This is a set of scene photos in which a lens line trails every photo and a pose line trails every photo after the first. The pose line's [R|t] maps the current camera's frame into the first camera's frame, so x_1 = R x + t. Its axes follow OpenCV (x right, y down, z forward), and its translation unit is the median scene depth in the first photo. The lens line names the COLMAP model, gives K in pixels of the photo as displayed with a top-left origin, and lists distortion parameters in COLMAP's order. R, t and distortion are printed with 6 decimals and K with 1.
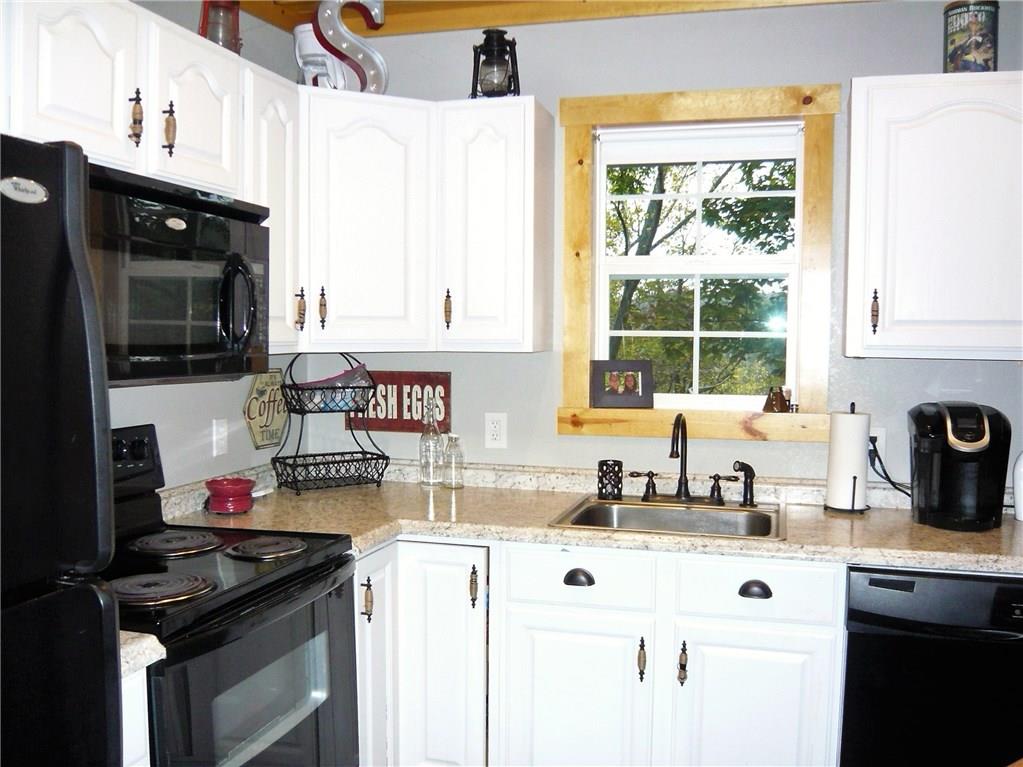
lens RADIAL K [[928.7, 0, 510.0], [0, 928.7, 397.4], [0, 0, 1]] dist [-0.083791, 0.021129]
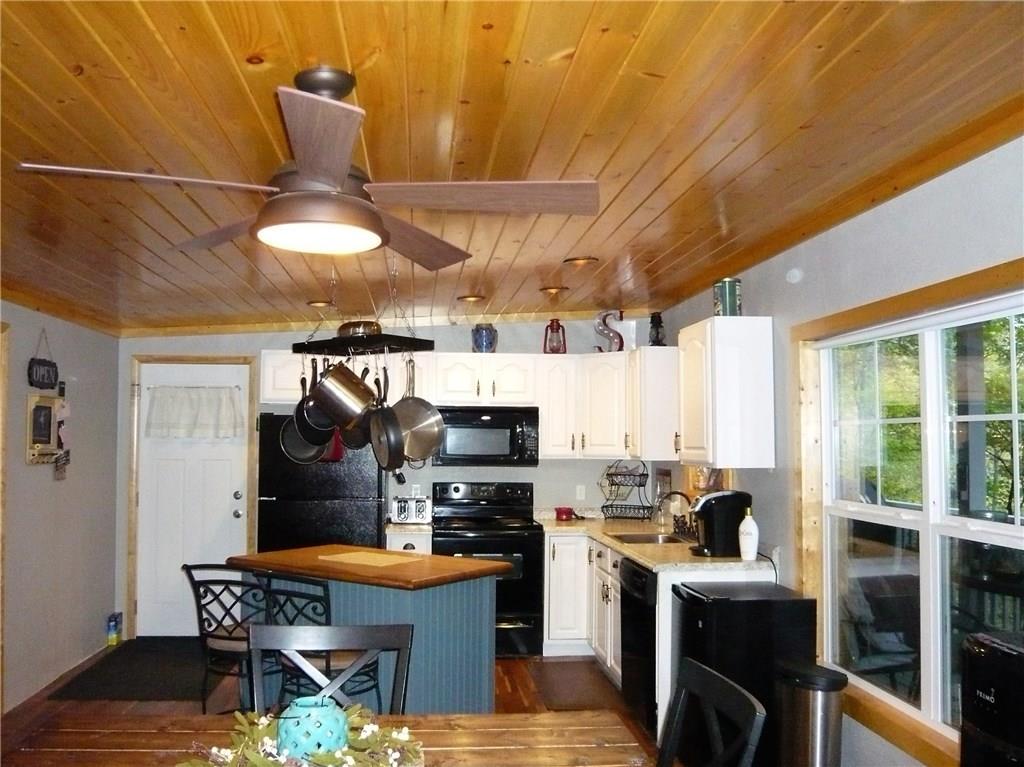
lens RADIAL K [[929.6, 0, 510.5], [0, 929.6, 397.4], [0, 0, 1]] dist [-0.083791, 0.021129]
pose [[0.373800, -0.042542, -0.926533, 1.894225], [-0.062095, 0.995559, -0.070762, -0.023772], [0.925428, 0.083984, 0.369498, -0.103404]]
